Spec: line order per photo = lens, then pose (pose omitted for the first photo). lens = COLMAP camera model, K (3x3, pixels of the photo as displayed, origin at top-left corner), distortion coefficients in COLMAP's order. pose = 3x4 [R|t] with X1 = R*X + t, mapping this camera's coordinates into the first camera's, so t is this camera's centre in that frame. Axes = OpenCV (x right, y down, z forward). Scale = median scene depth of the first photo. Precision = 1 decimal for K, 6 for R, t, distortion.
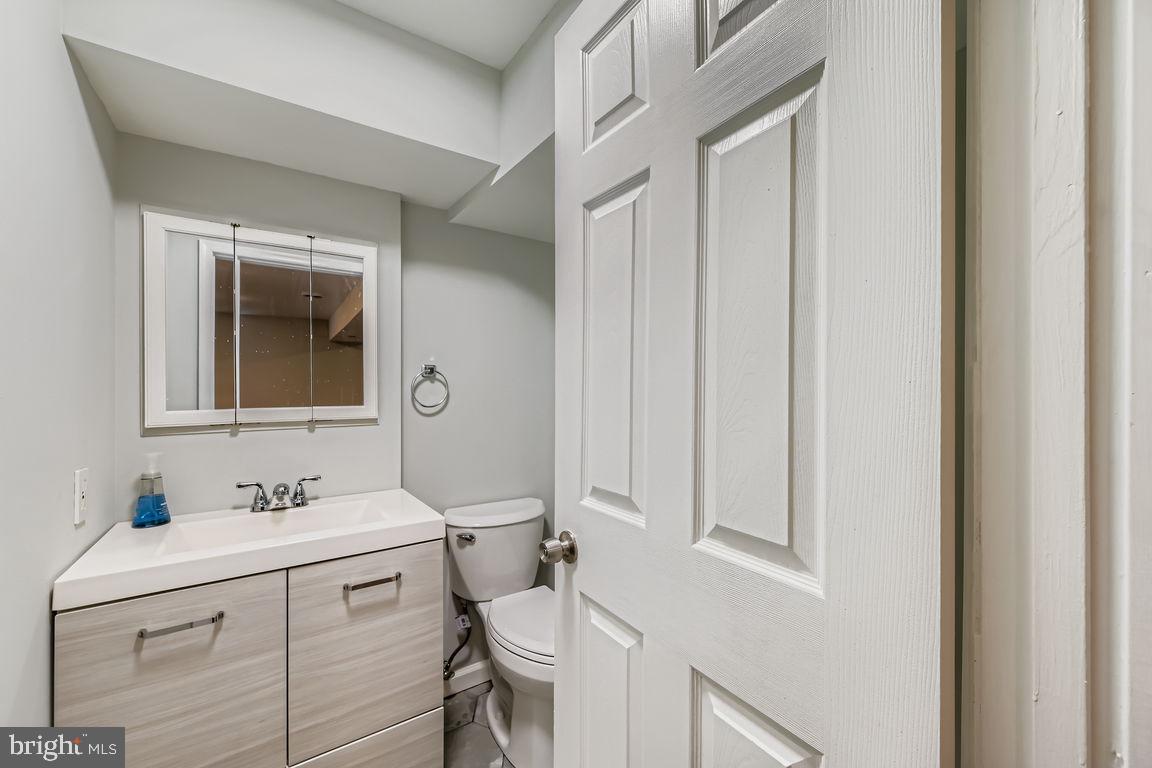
lens RADIAL K [[462.0, 0, 576.3], [0, 462.0, 384.4], [0, 0, 1]] dist [0.002178, 0.000464]
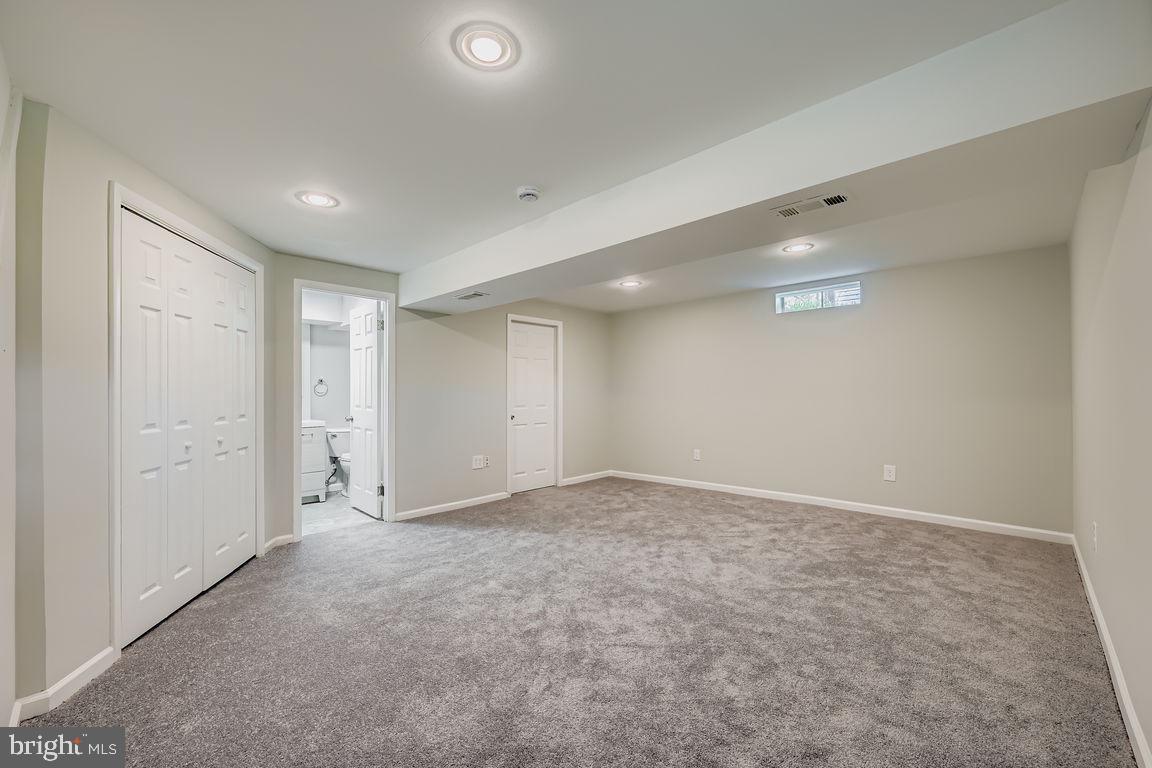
lens RADIAL K [[462.0, 0, 574.9], [0, 462.0, 389.8], [0, 0, 1]] dist [0.002178, 0.000464]
pose [[0.980479, -0.002140, 0.196611, 0.695711], [0.002245, 0.999997, -0.000311, 0.031799], [-0.196610, 0.000747, 0.980481, -2.220128]]
